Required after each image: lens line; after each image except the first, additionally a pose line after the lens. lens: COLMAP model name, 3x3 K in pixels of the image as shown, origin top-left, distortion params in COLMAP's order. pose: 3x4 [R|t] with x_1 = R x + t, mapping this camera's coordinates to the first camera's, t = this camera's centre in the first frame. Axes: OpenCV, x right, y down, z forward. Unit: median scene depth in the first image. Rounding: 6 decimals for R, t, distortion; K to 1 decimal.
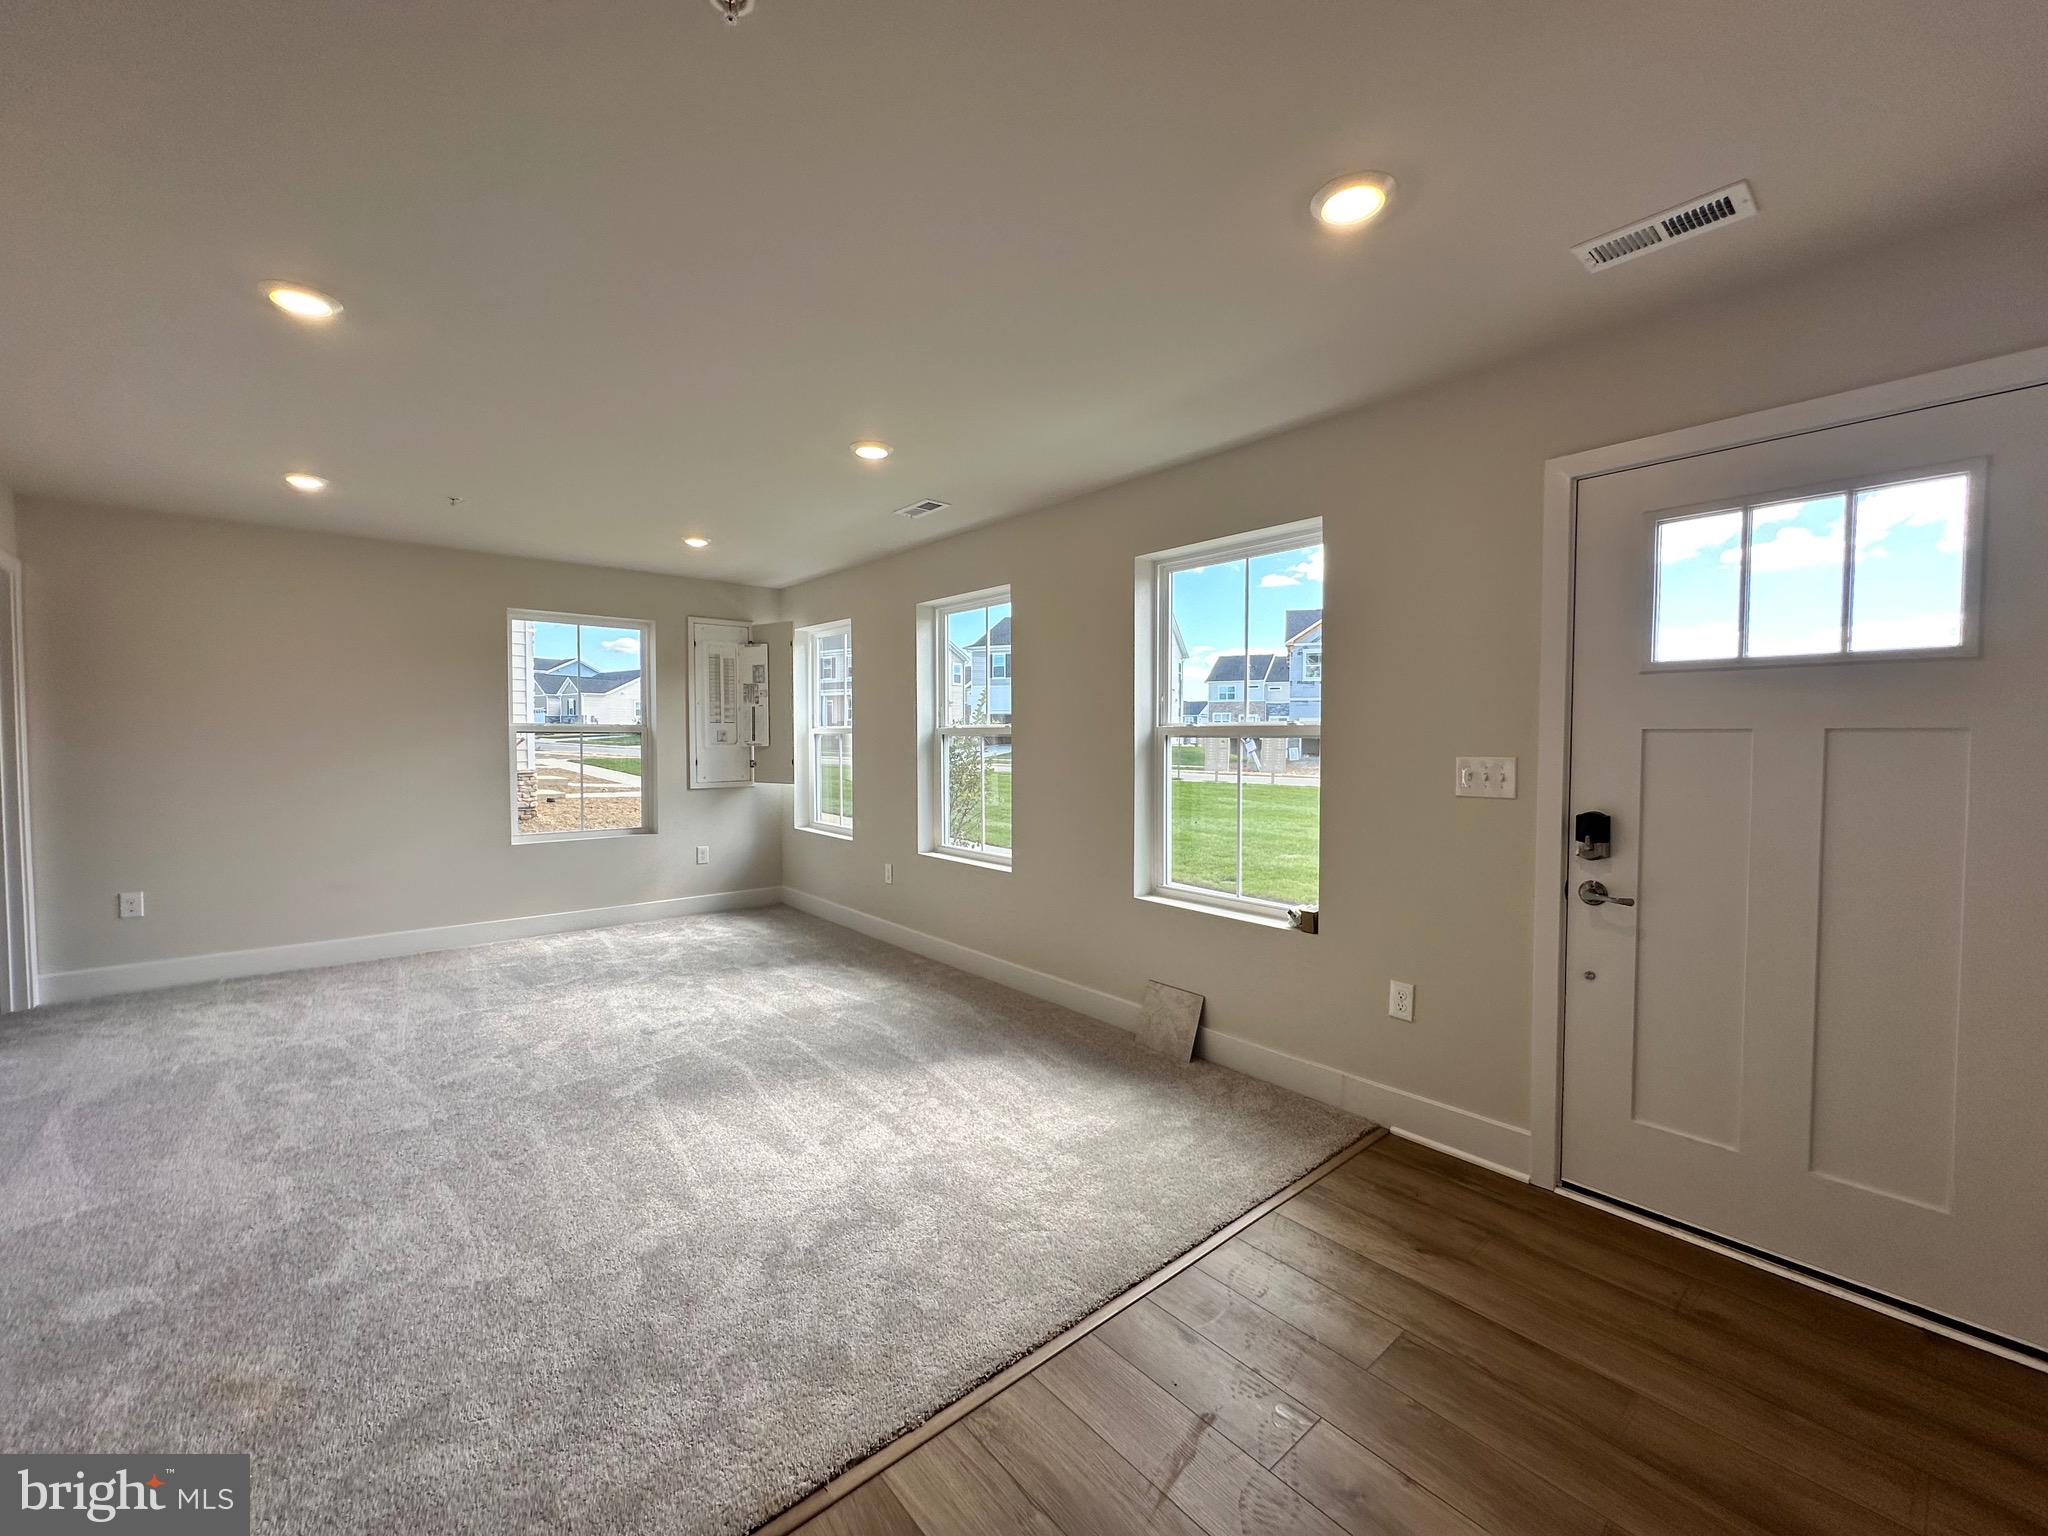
lens RADIAL K [[822.7, 0, 1019.7], [0, 822.7, 765.4], [0, 0, 1]] dist [-0.001245, 0.000294]
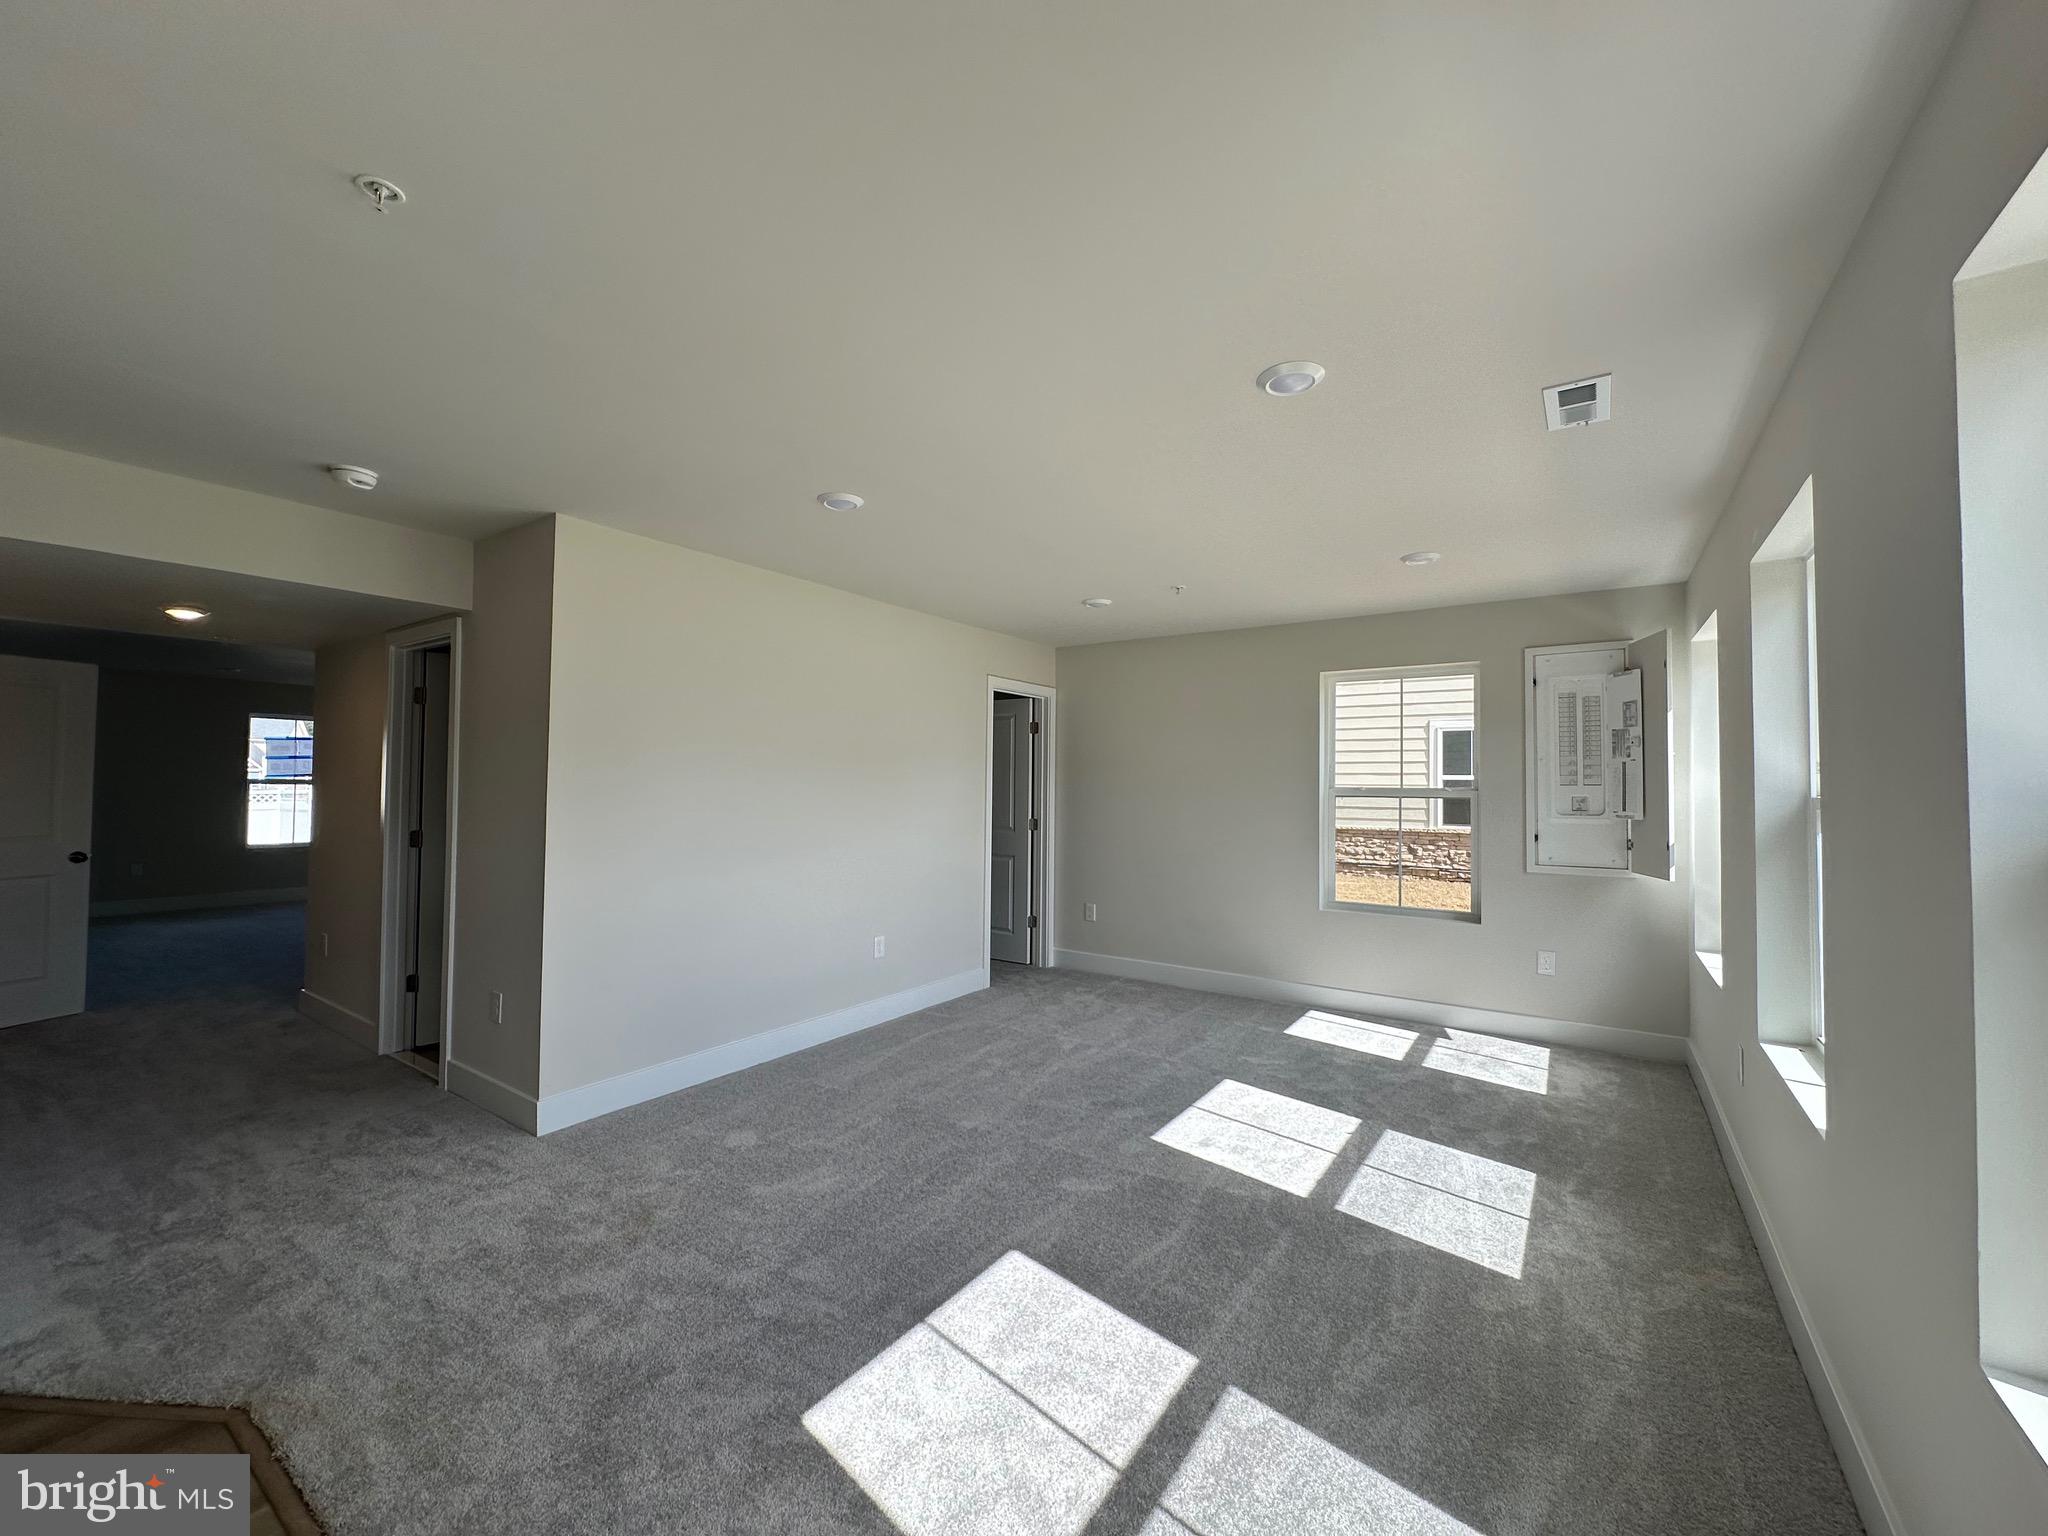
lens RADIAL K [[818.3, 0, 1024.6], [0, 818.3, 761.7], [0, 0, 1]] dist [0.000661, 0.000214]
pose [[0.261809, -0.029935, -0.964655, 0.316302], [-0.043445, 0.998140, -0.042765, -0.030897], [0.964141, 0.053106, 0.260022, 0.515749]]
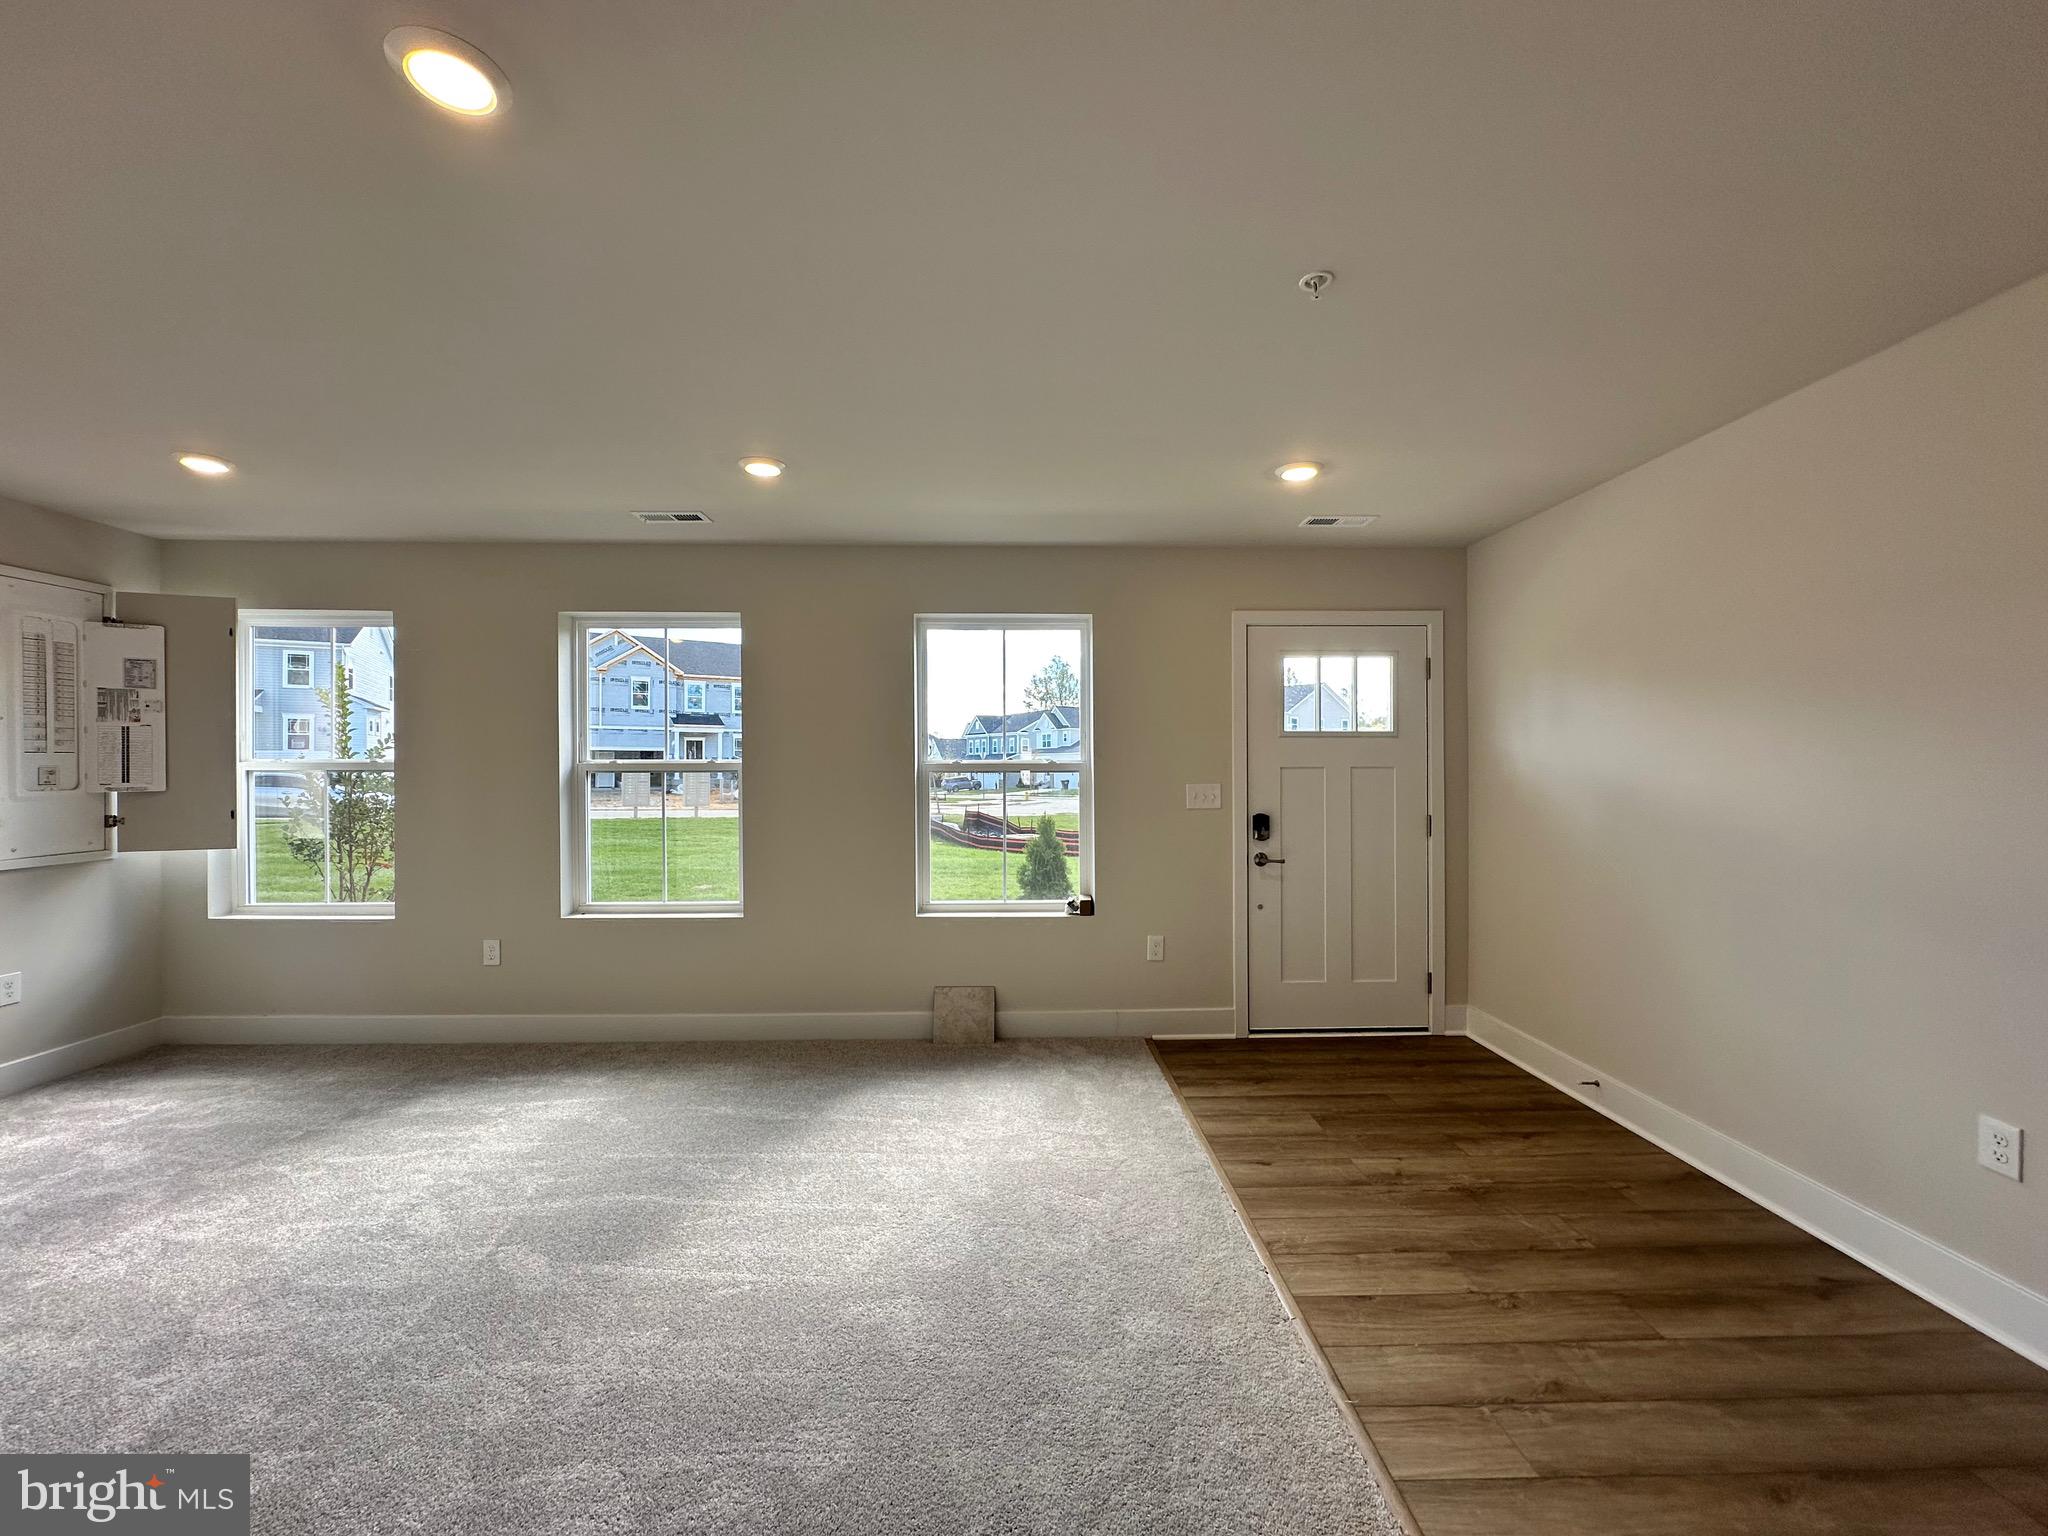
lens RADIAL K [[823.8, 0, 1028.7], [0, 823.8, 764.3], [0, 0, 1]] dist [-0.003312, 0.000228]
pose [[0.624050, -0.002427, 0.781381, -0.582457], [0.030969, 0.999286, -0.021630, -0.015486], [-0.780771, 0.037697, 0.623679, 0.161460]]
